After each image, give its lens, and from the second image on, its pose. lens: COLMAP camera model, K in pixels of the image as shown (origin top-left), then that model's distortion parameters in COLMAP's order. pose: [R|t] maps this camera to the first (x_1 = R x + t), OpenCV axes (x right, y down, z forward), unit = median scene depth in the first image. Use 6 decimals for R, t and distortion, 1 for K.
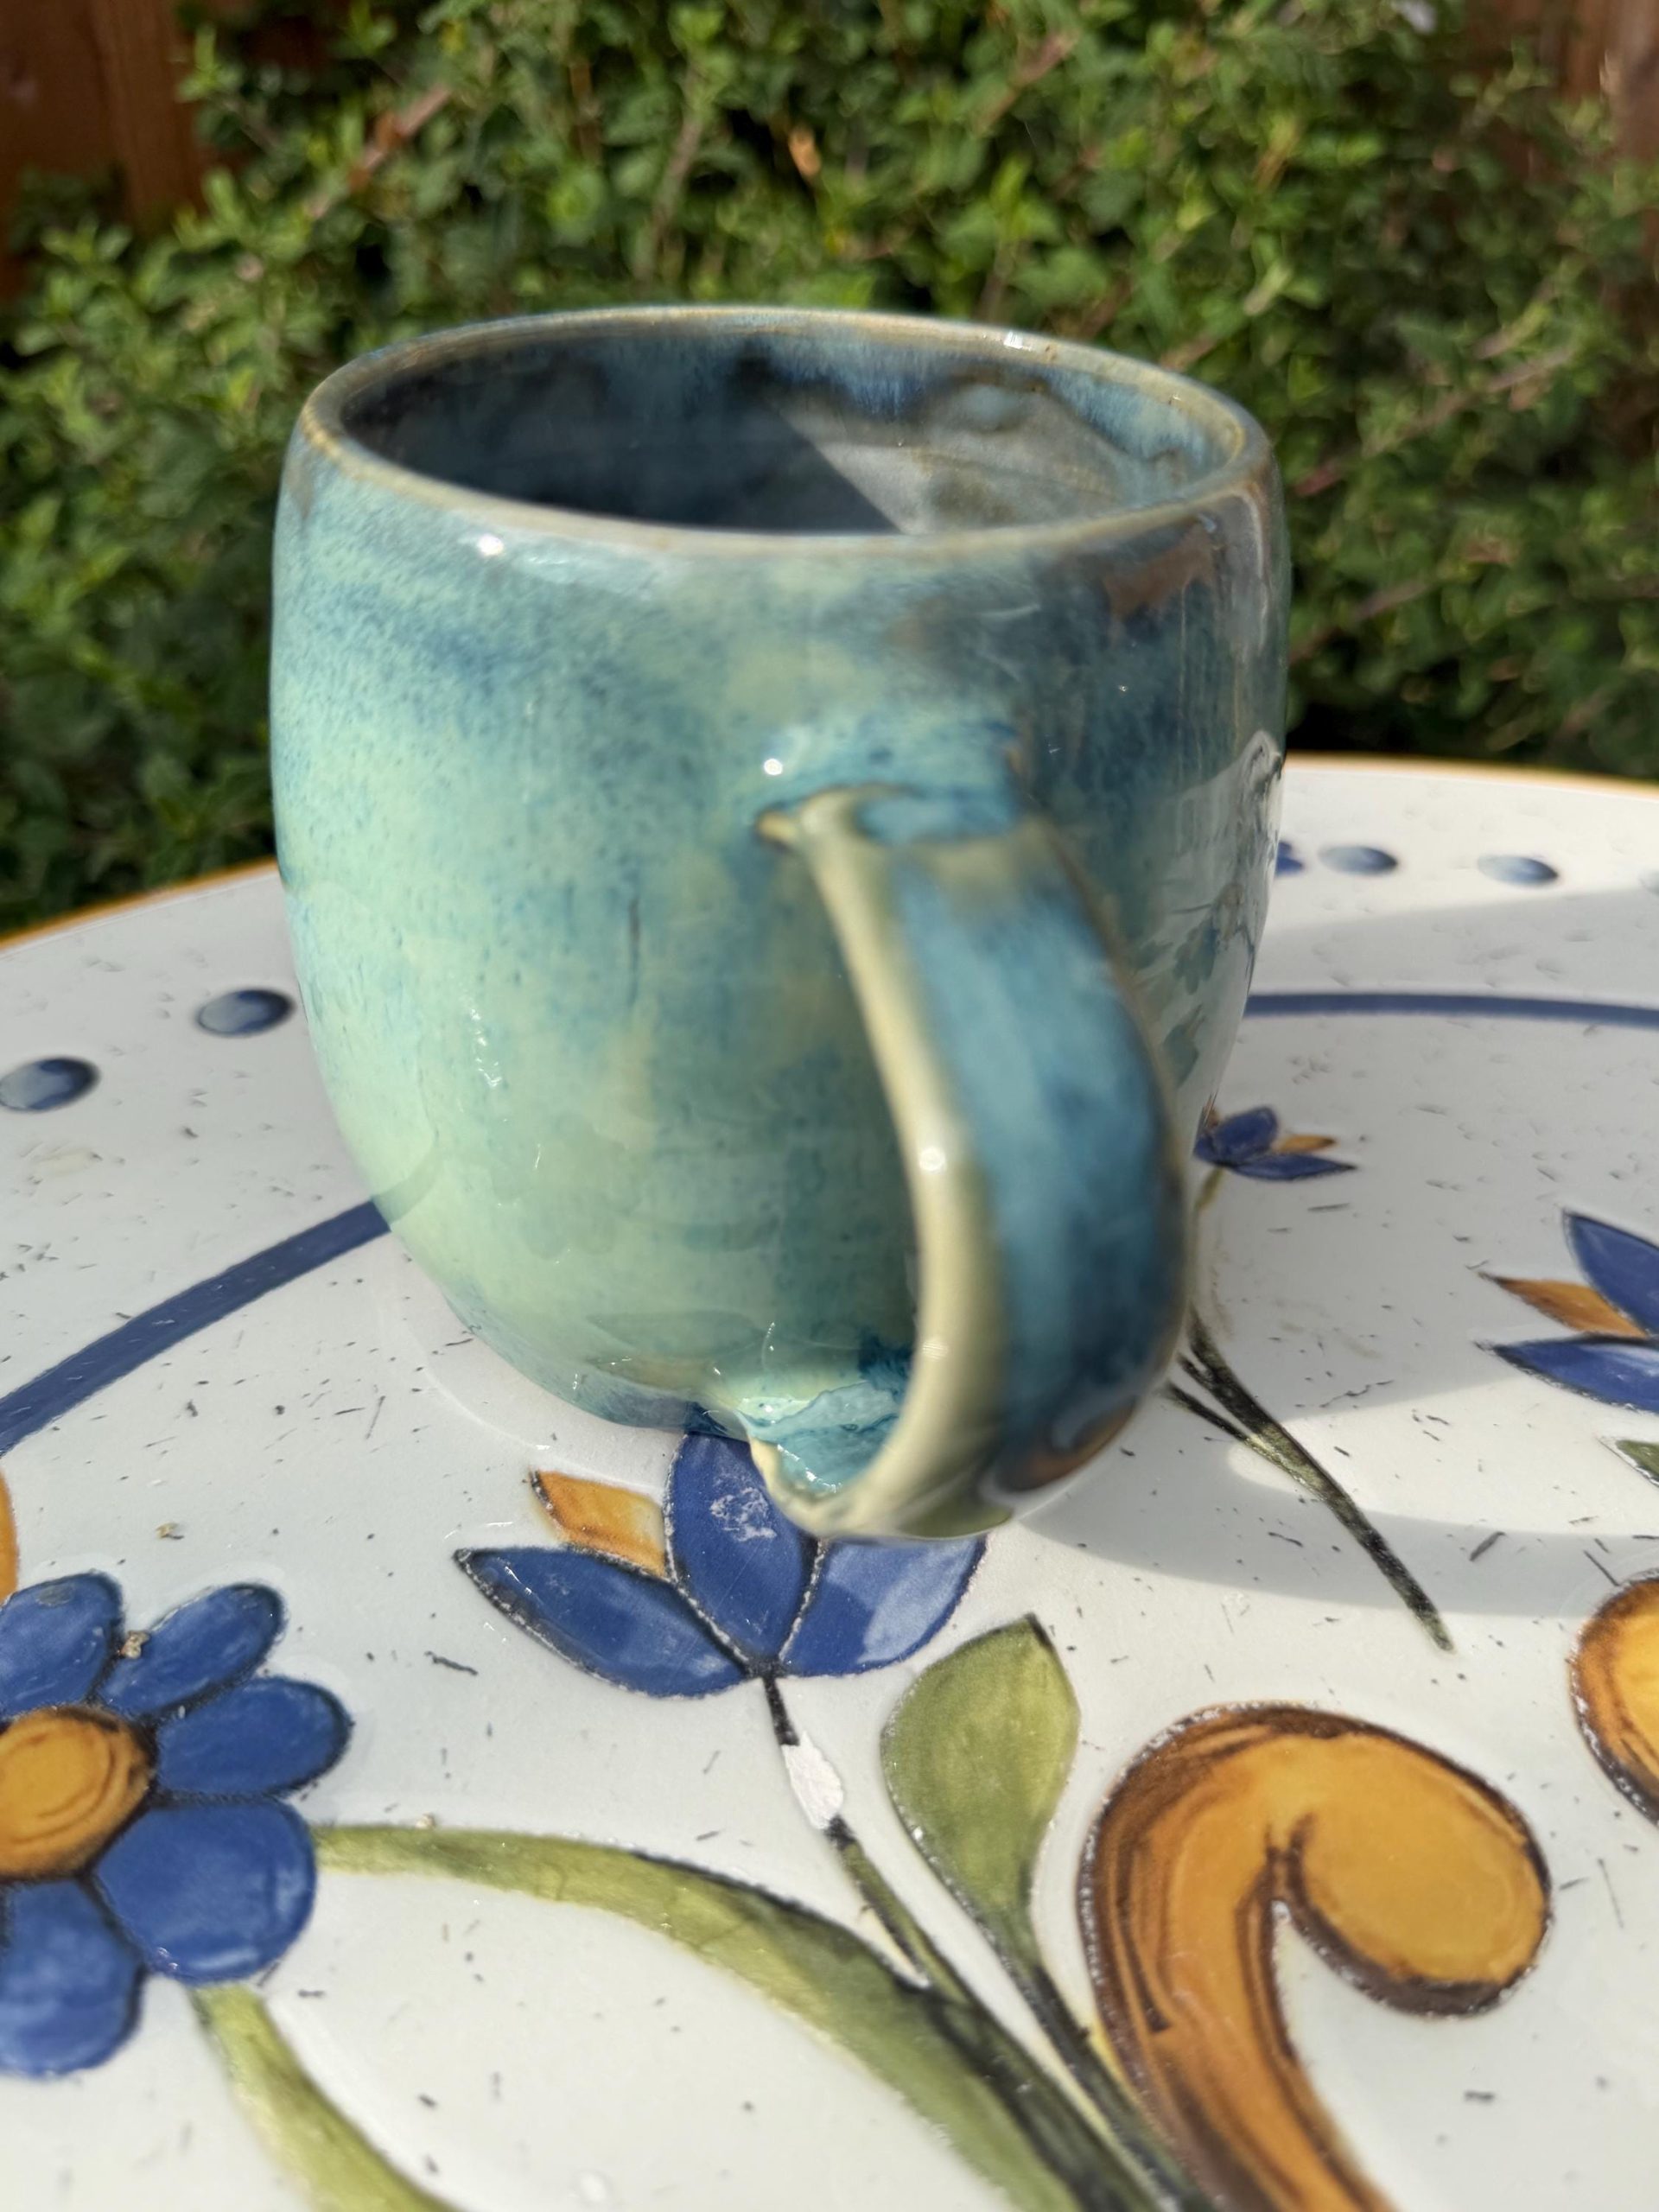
lens RADIAL K [[1803.7, 0, 834.7], [0, 1803.7, 1123.7], [0, 0, 1]] dist [-0.050448, 0.000195]
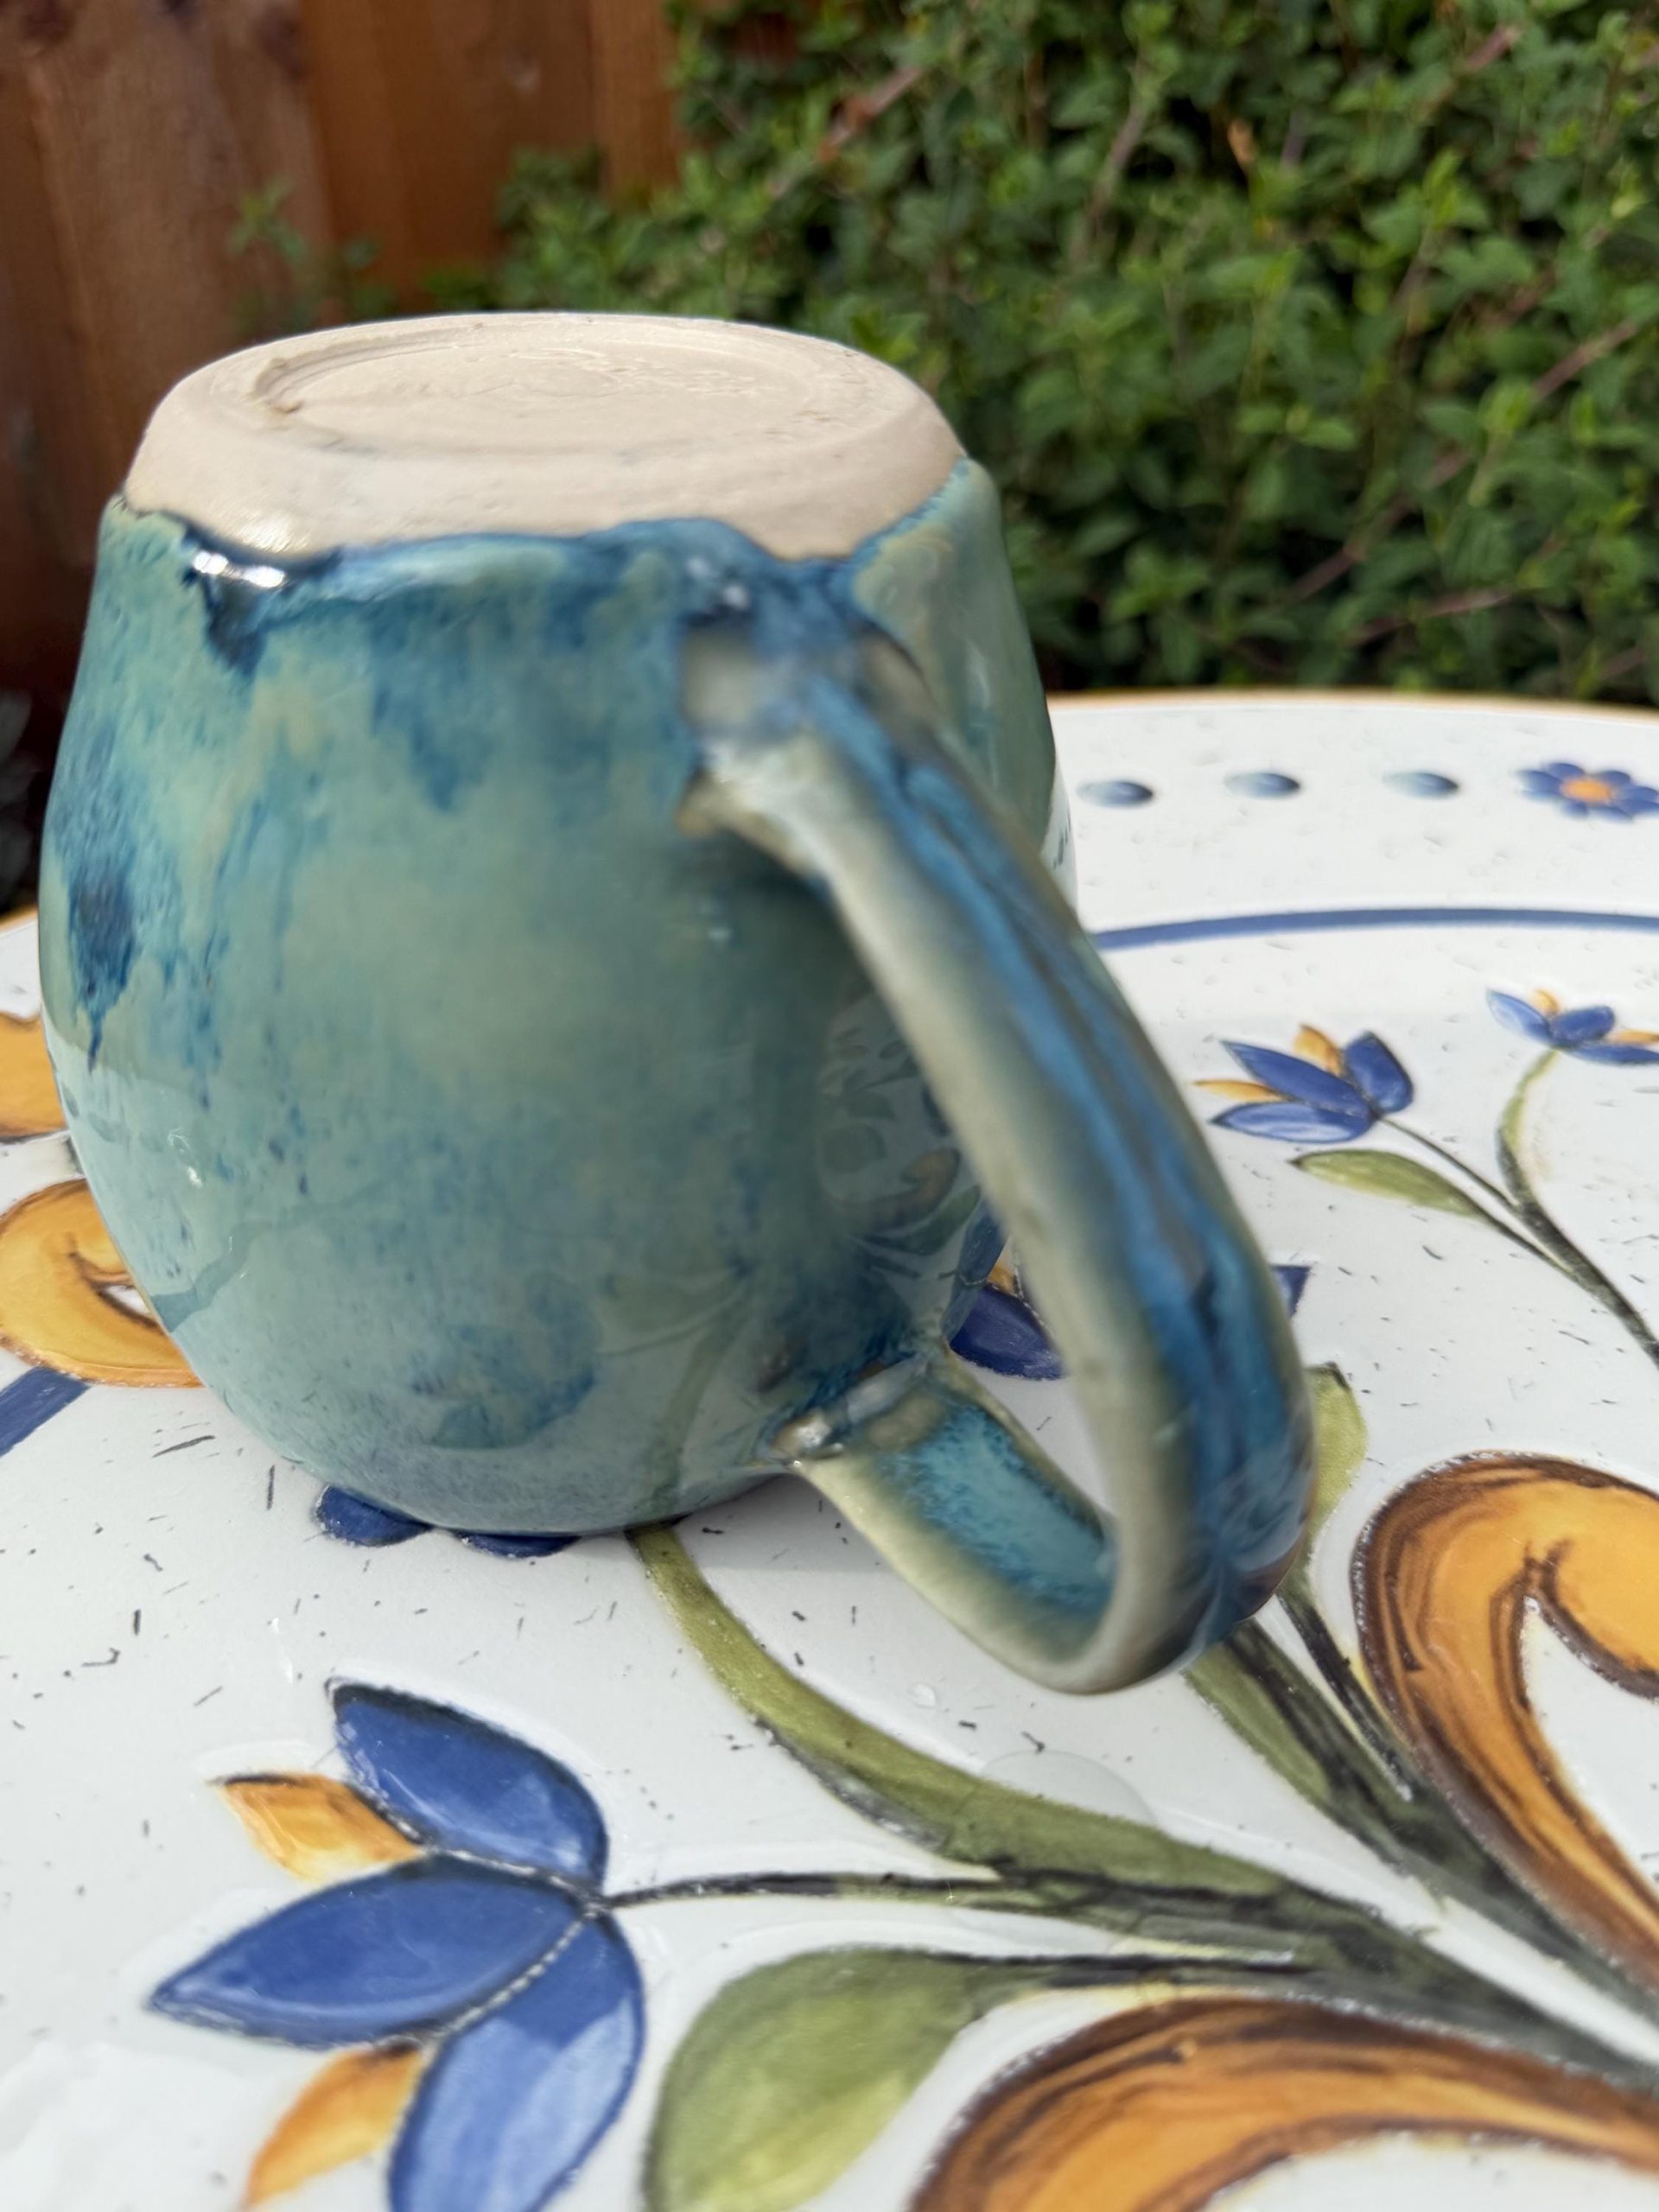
lens RADIAL K [[1803.7, 0, 808.4], [0, 1803.7, 1127.2], [0, 0, 1]] dist [-0.050448, 0.000195]
pose [[0.975690, 0.105917, -0.191860, -0.012833], [-0.106588, 0.994280, 0.006854, 0.143978], [0.191488, 0.013763, 0.981398, -0.175296]]
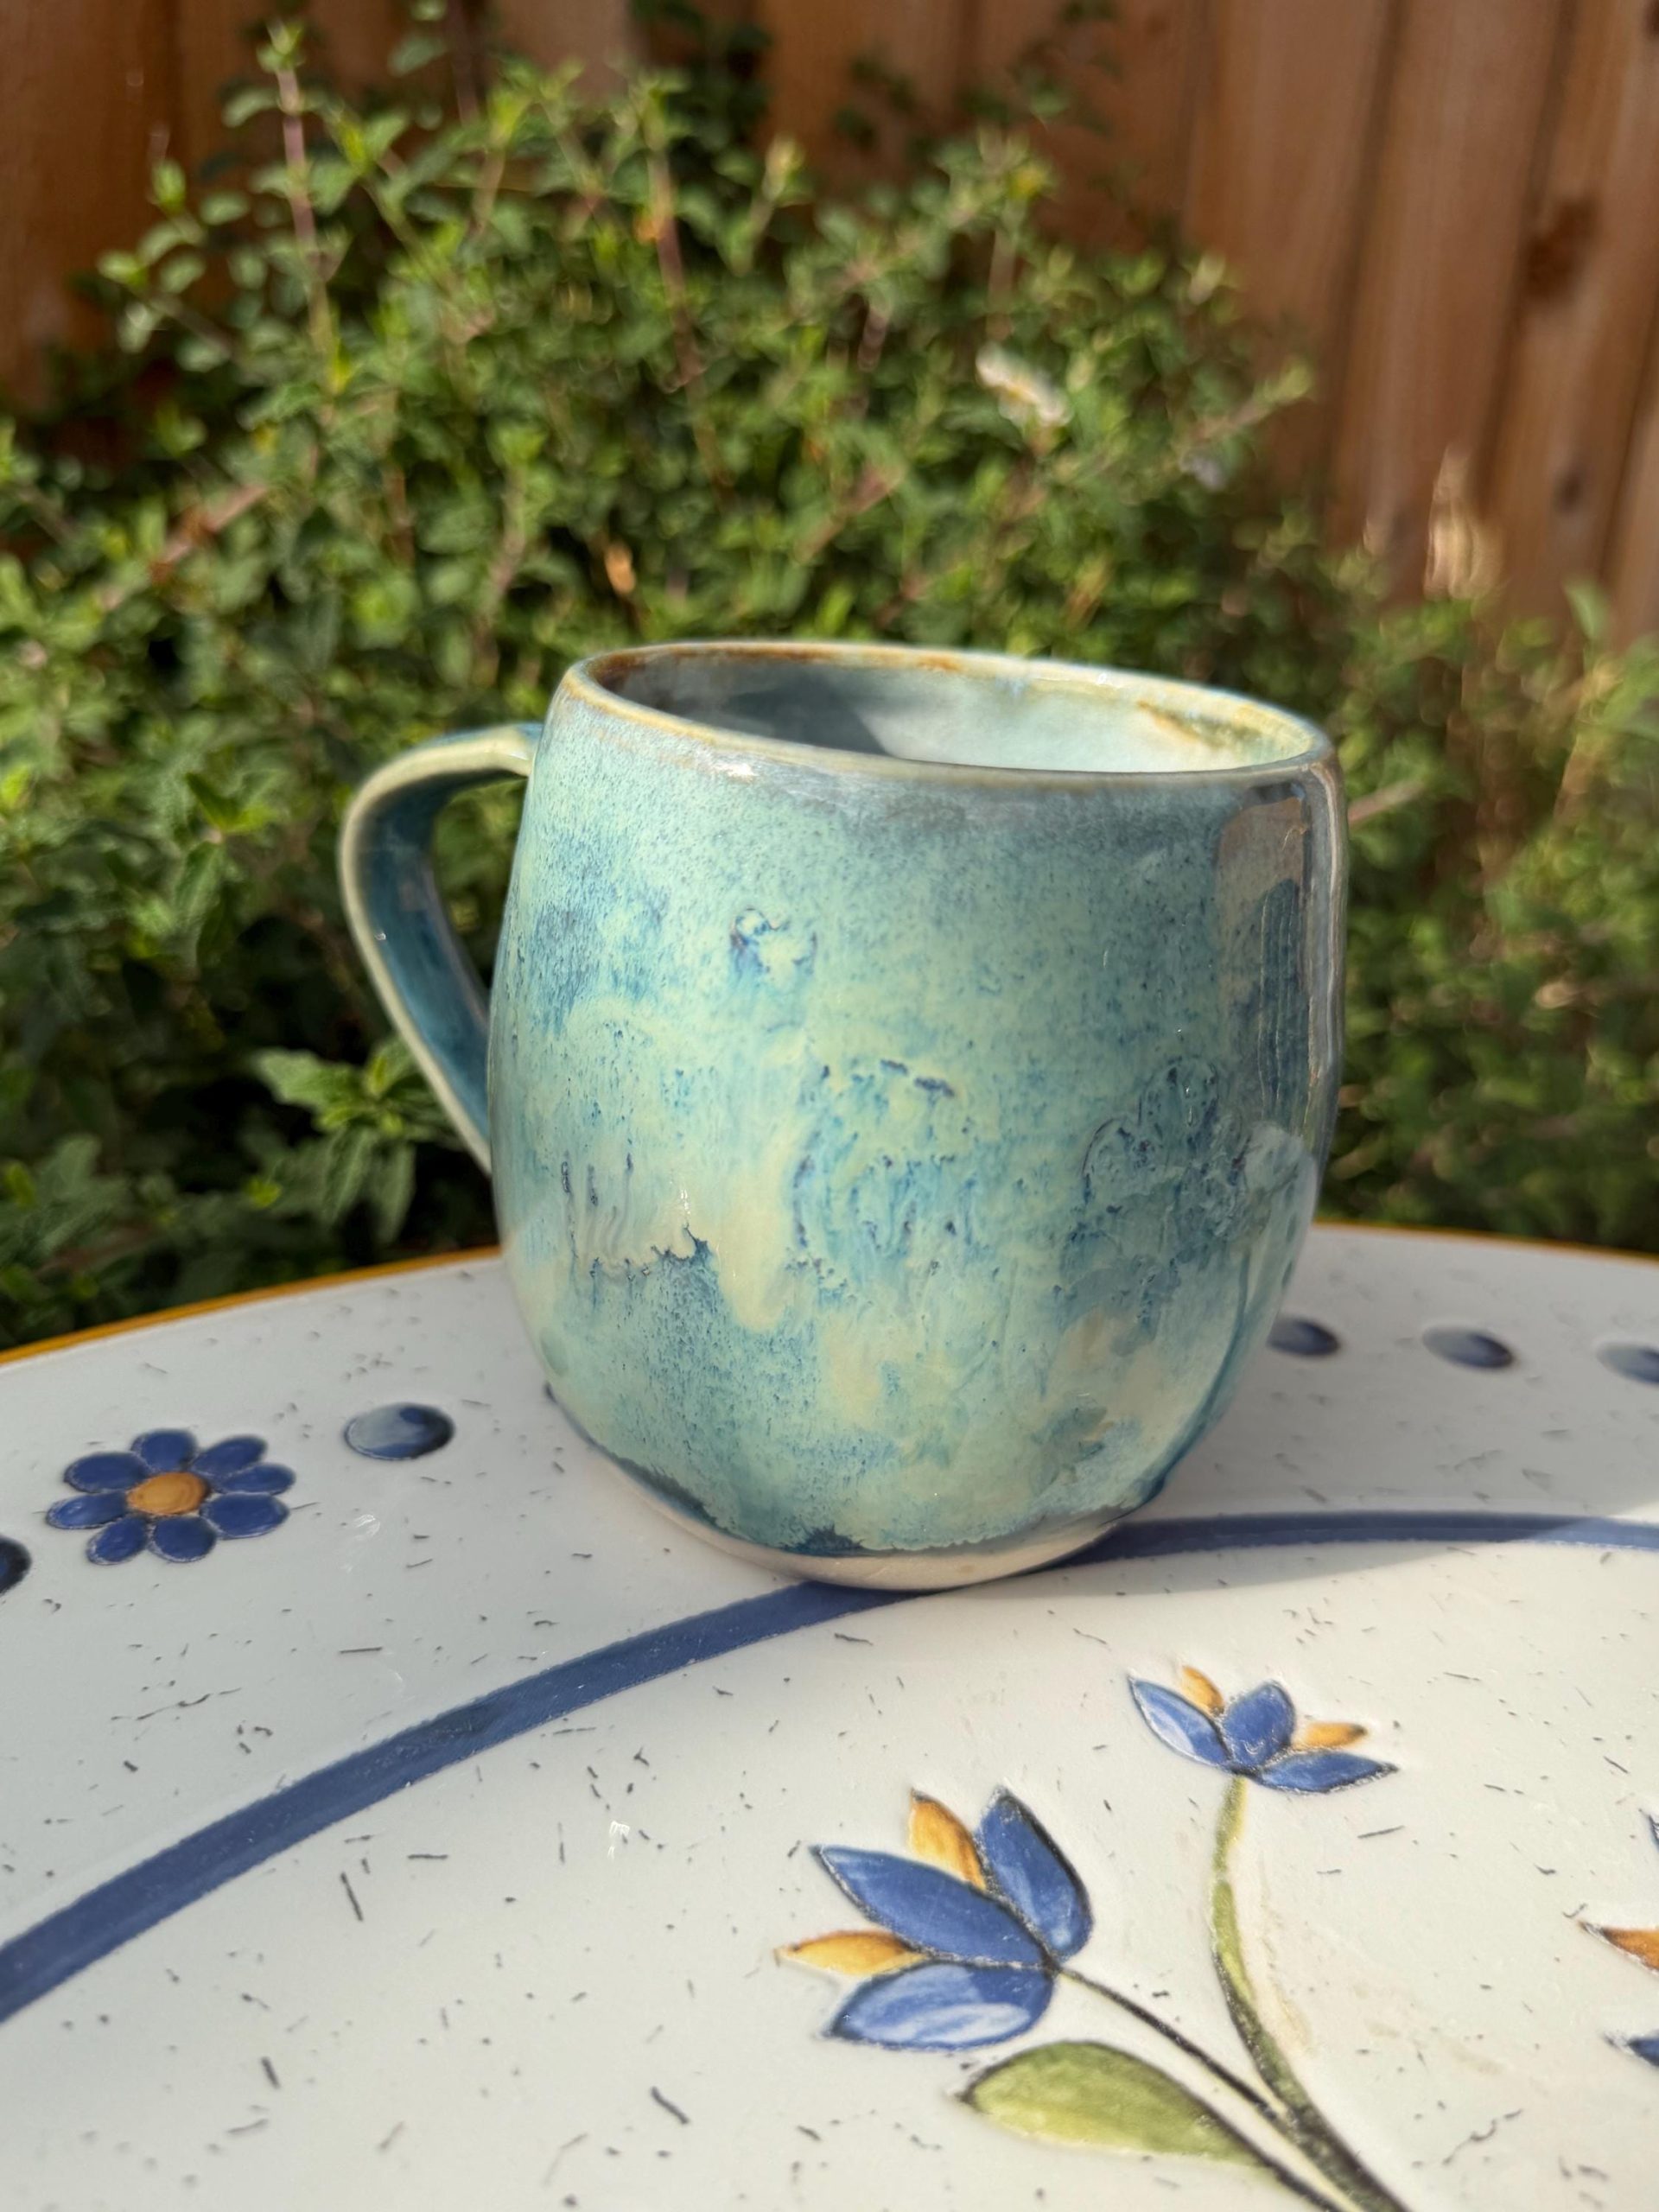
lens RADIAL K [[1803.7, 0, 815.5], [0, 1803.7, 1112.6], [0, 0, 1]] dist [-0.050448, 0.000195]
pose [[0.992485, 0.012502, 0.121727, -0.088651], [0.013178, 0.978063, -0.207891, -0.129858], [-0.121656, 0.207933, 0.970548, 0.247542]]
